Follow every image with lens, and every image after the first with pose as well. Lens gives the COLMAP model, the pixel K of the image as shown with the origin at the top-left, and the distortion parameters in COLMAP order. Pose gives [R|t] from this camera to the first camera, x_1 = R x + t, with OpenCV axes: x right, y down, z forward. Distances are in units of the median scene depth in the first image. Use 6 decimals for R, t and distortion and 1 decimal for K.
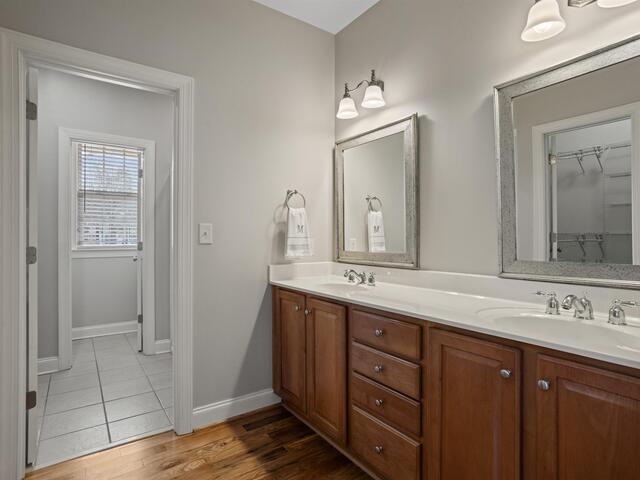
lens RADIAL K [[348.3, 0, 318.1], [0, 348.3, 239.3], [0, 0, 1]] dist [-0.038709, 0.024173]
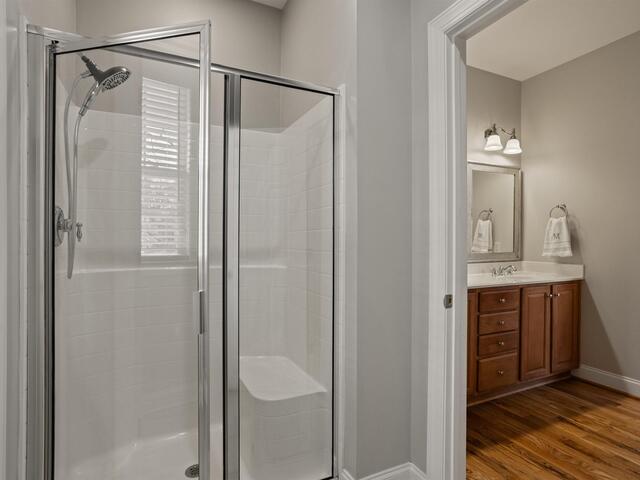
lens RADIAL K [[348.3, 0, 318.7], [0, 348.3, 239.5], [0, 0, 1]] dist [-0.038709, 0.024173]
pose [[0.160167, -0.006488, 0.987069, -1.654610], [-0.007548, 0.999941, 0.007798, -0.031117], [-0.987061, -0.008699, 0.160108, 1.680961]]
